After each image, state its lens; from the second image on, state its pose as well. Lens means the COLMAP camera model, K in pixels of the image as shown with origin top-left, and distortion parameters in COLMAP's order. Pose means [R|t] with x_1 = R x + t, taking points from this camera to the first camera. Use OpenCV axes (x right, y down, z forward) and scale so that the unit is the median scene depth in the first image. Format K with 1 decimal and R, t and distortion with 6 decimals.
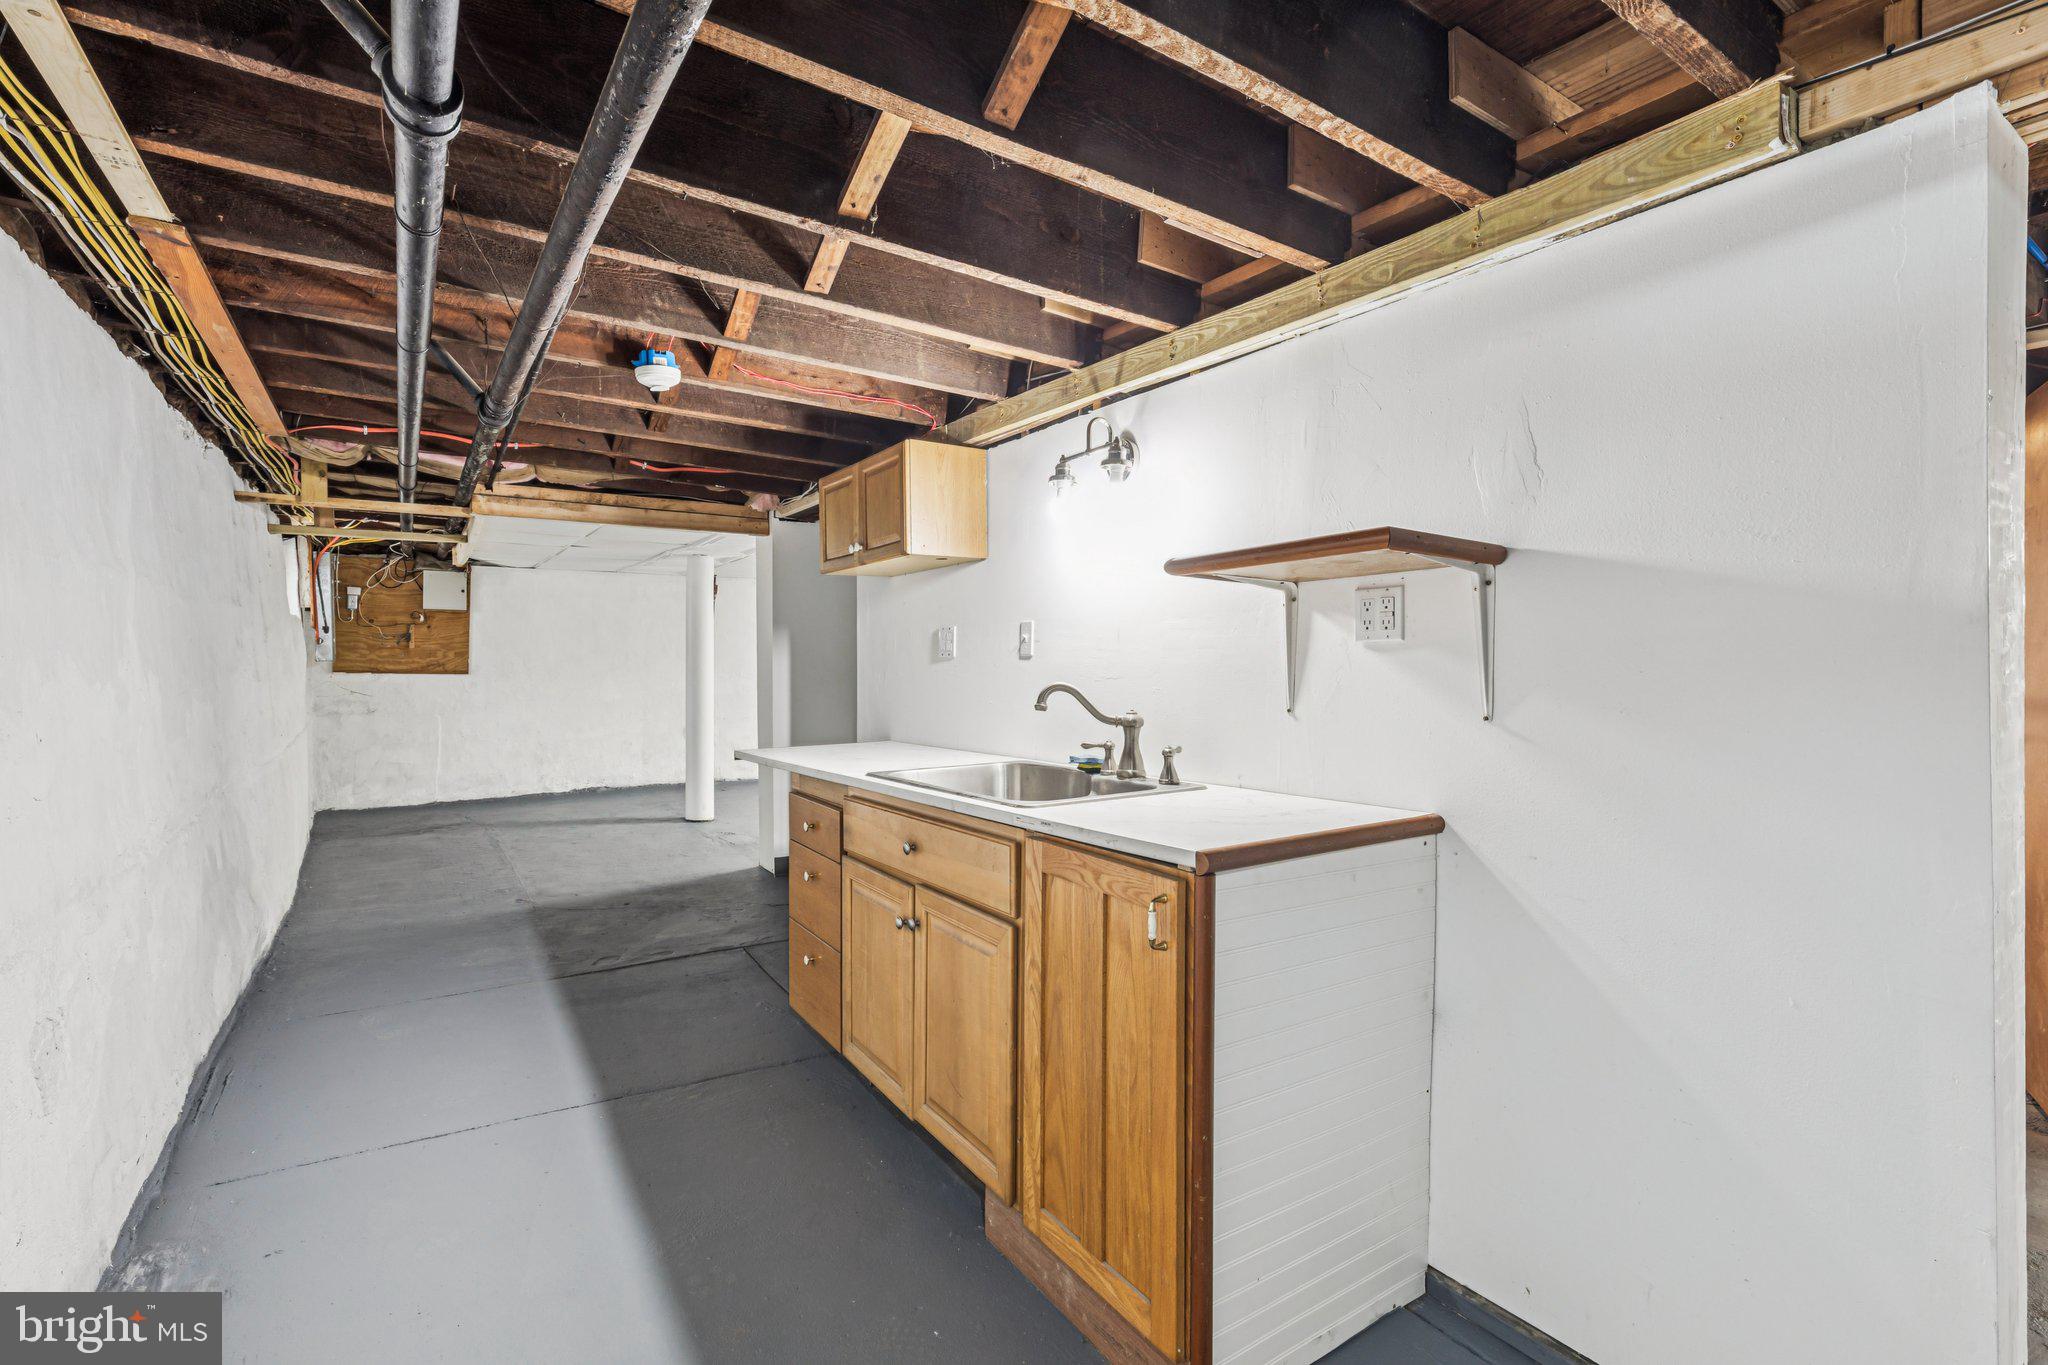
lens RADIAL K [[943.7, 0, 1035.6], [0, 943.7, 651.4], [0, 0, 1]] dist [0.008644, -0.000612]
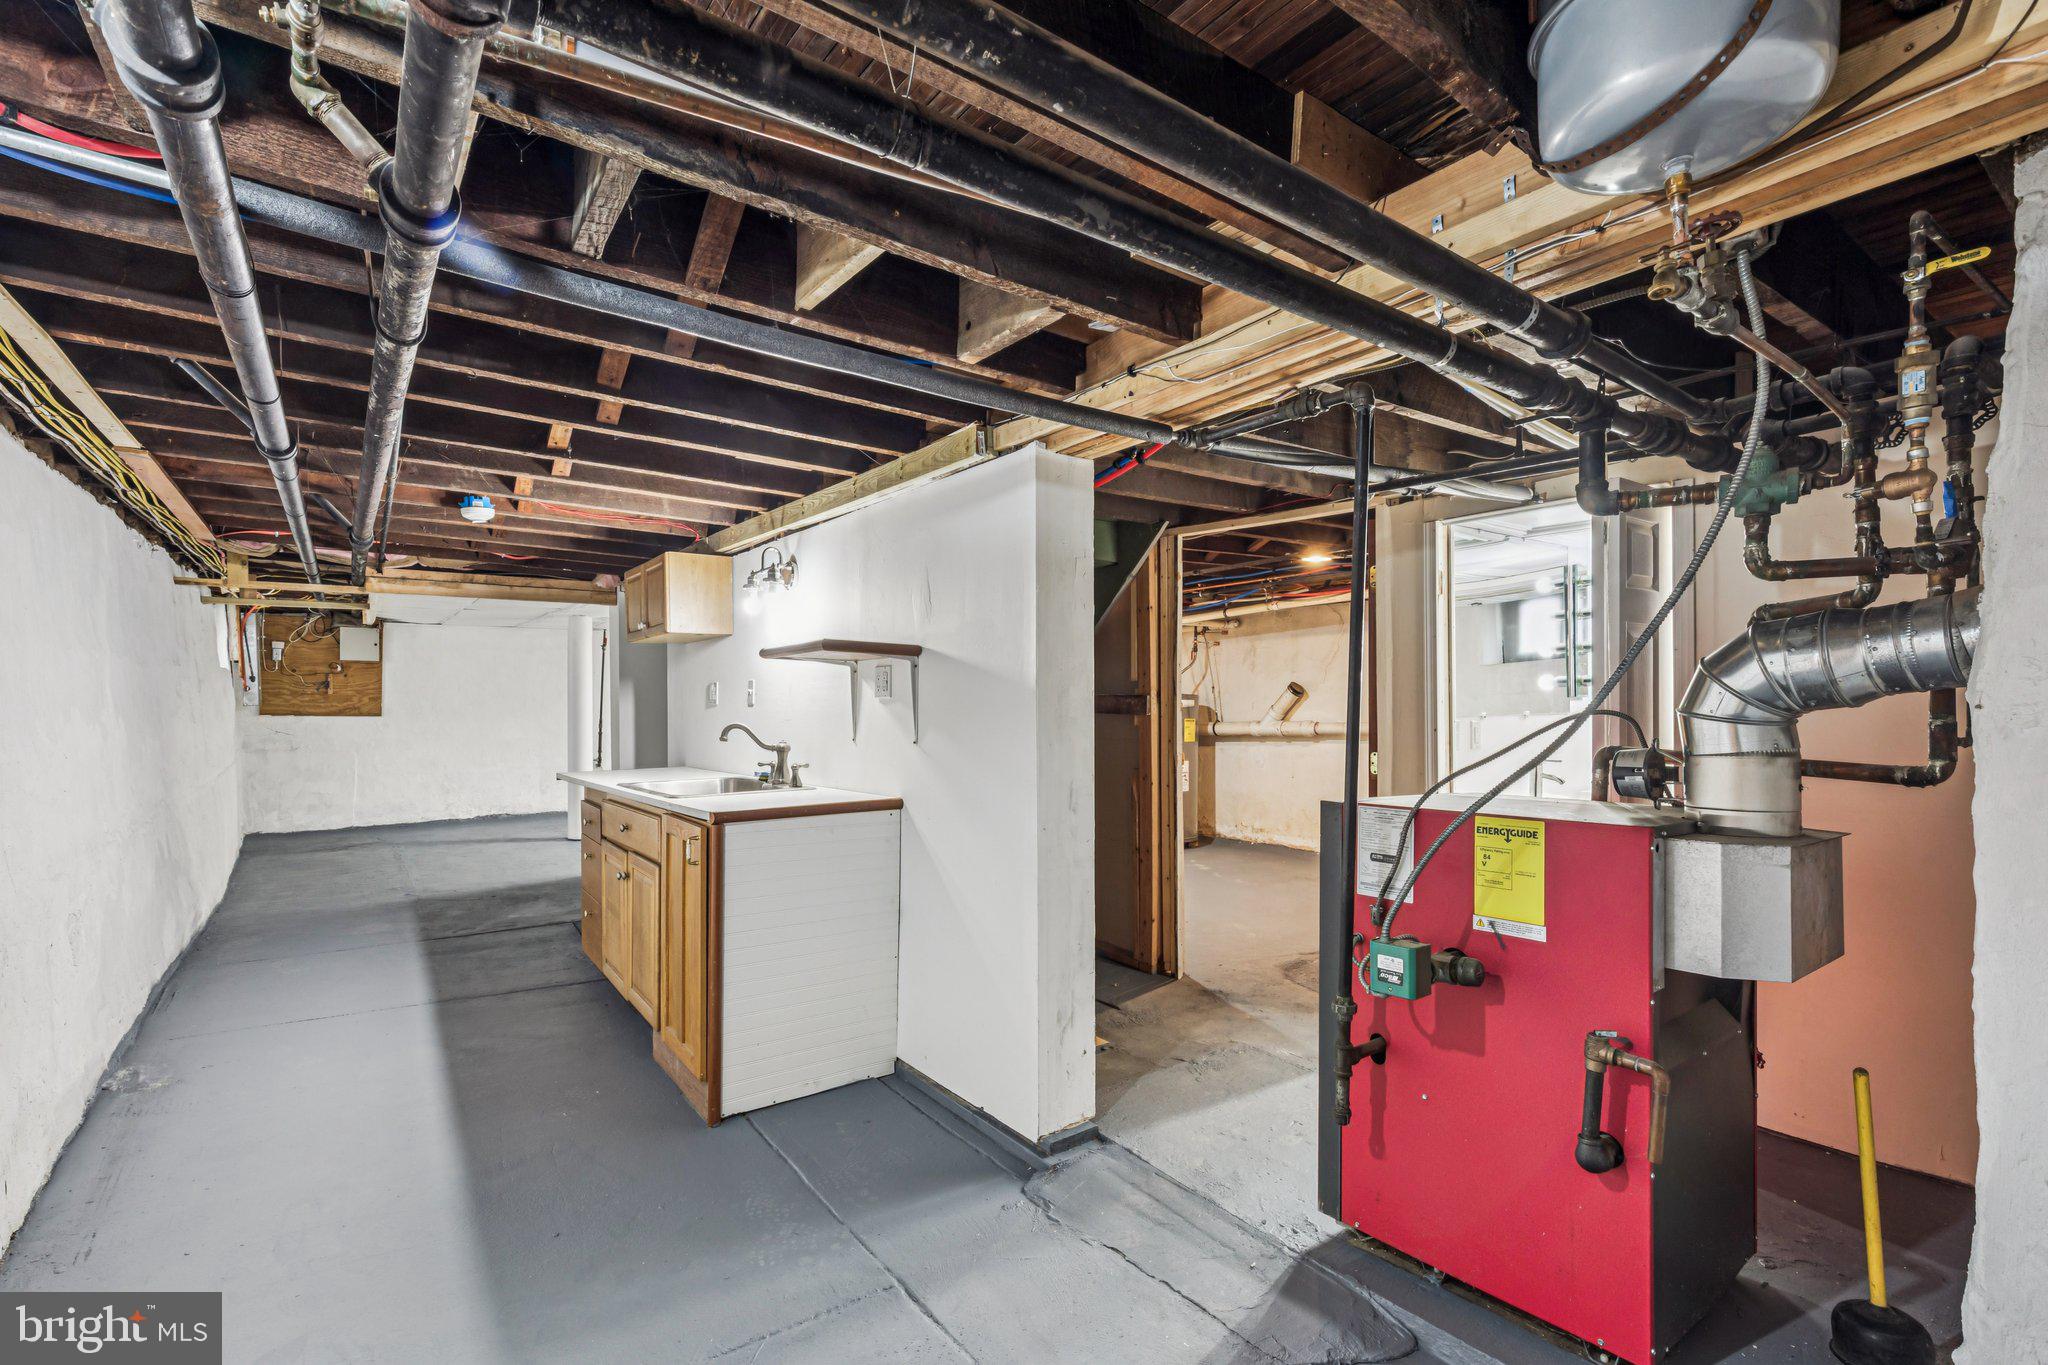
lens RADIAL K [[943.7, 0, 1034.8], [0, 943.7, 696.6], [0, 0, 1]] dist [0.008644, -0.000612]
pose [[0.999209, -0.001318, 0.039753, 0.277395], [0.001073, 0.999980, 0.006185, -0.011494], [-0.039760, -0.006138, 0.999190, -0.342034]]
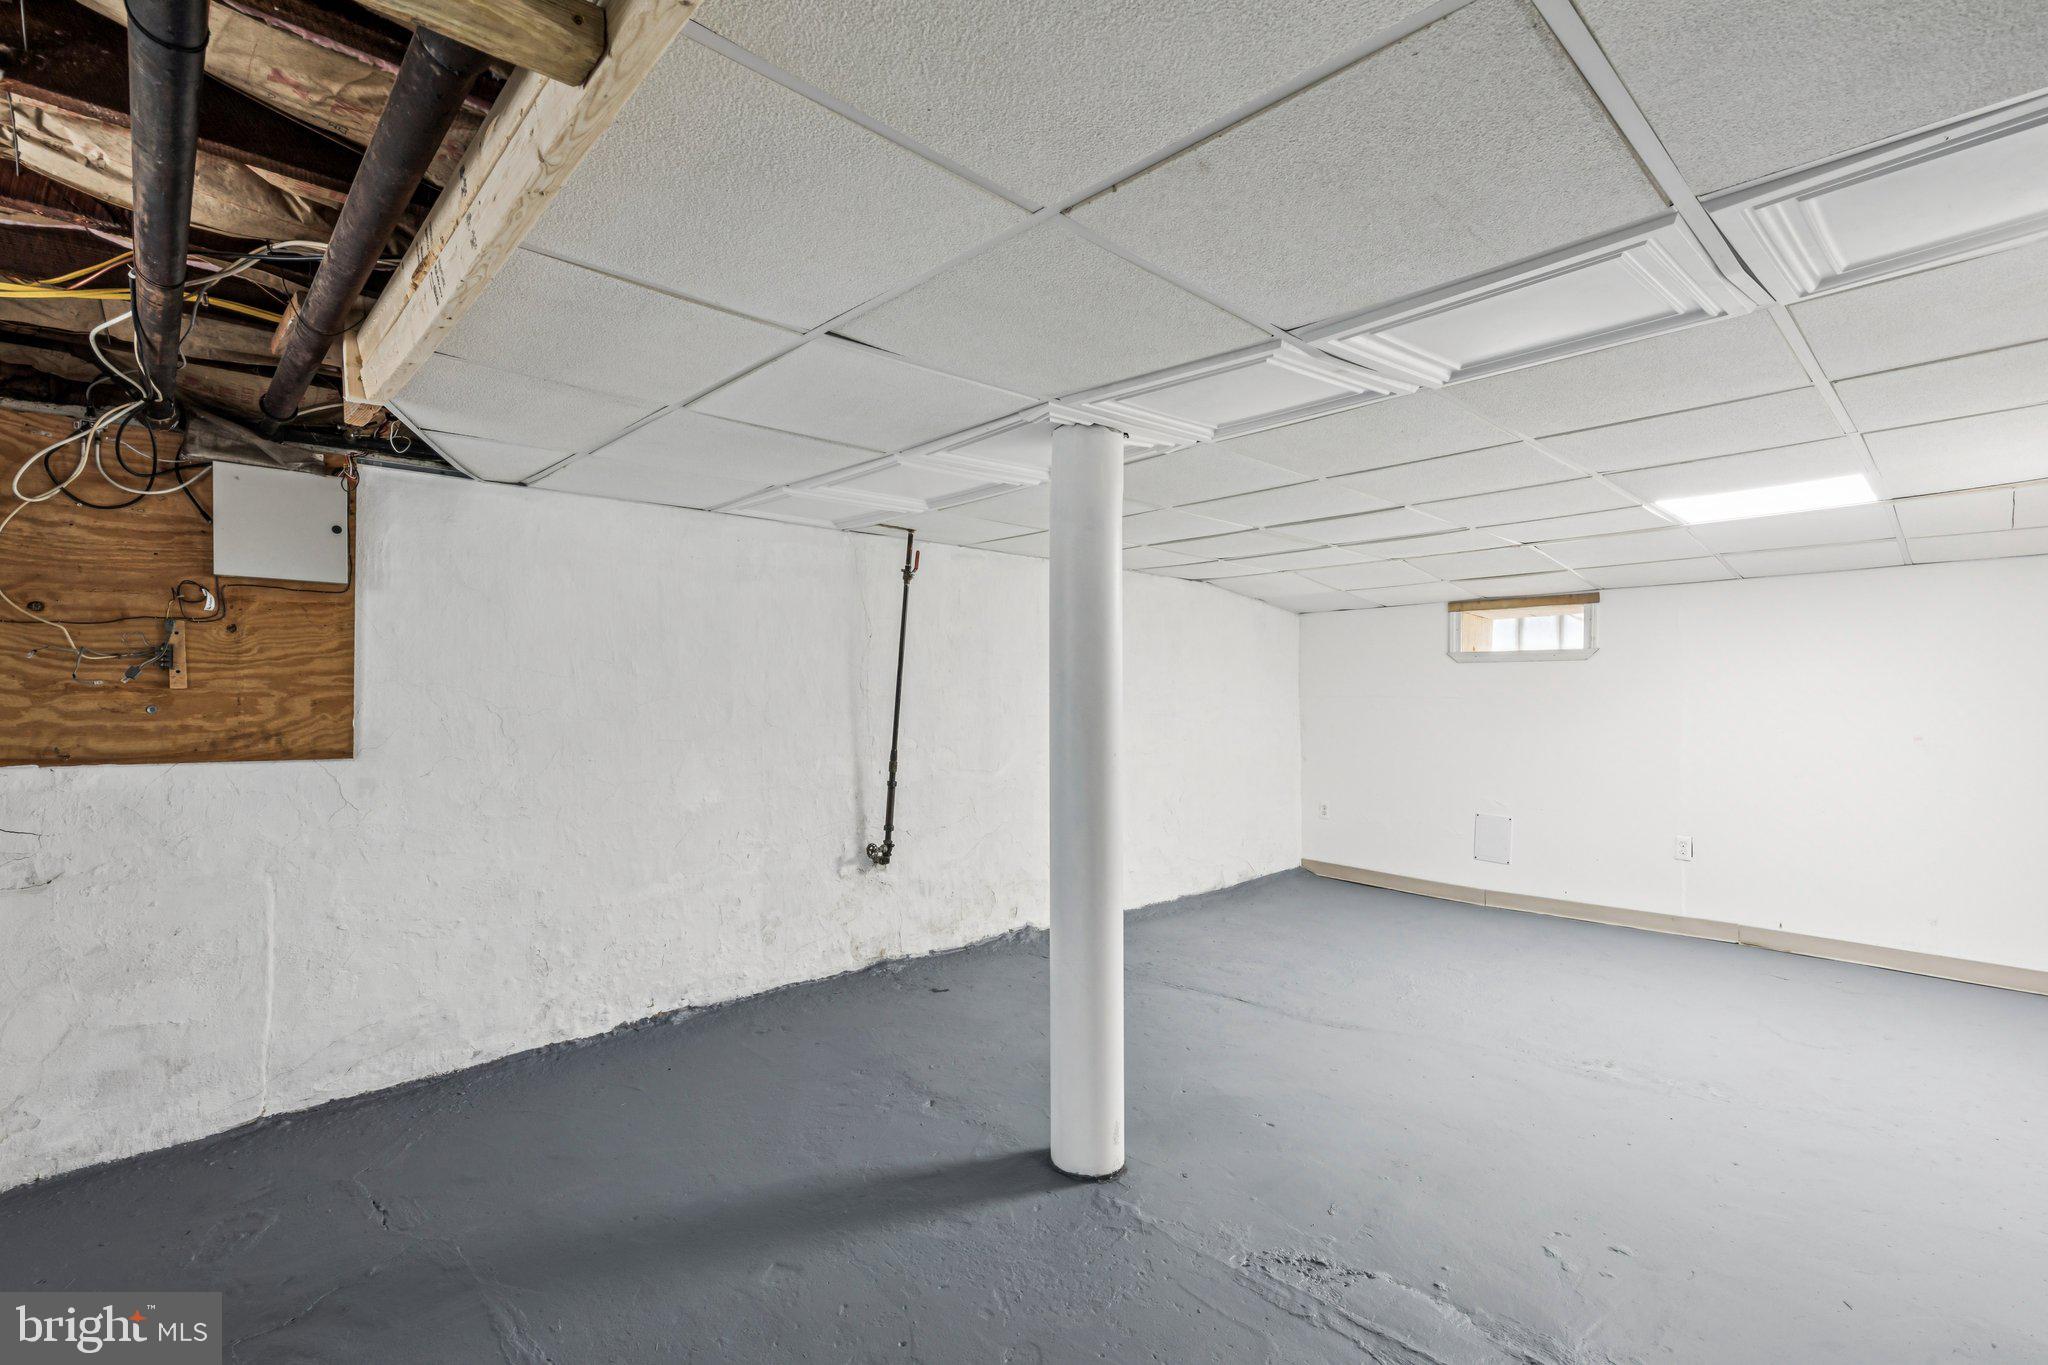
lens RADIAL K [[943.7, 0, 1031.1], [0, 943.7, 699.4], [0, 0, 1]] dist [0.008644, -0.000612]
pose [[0.985945, -0.004640, 0.167006, -0.729331], [0.001373, 0.999806, 0.019668, -0.010661], [-0.167065, -0.019162, 0.985760, 1.080084]]
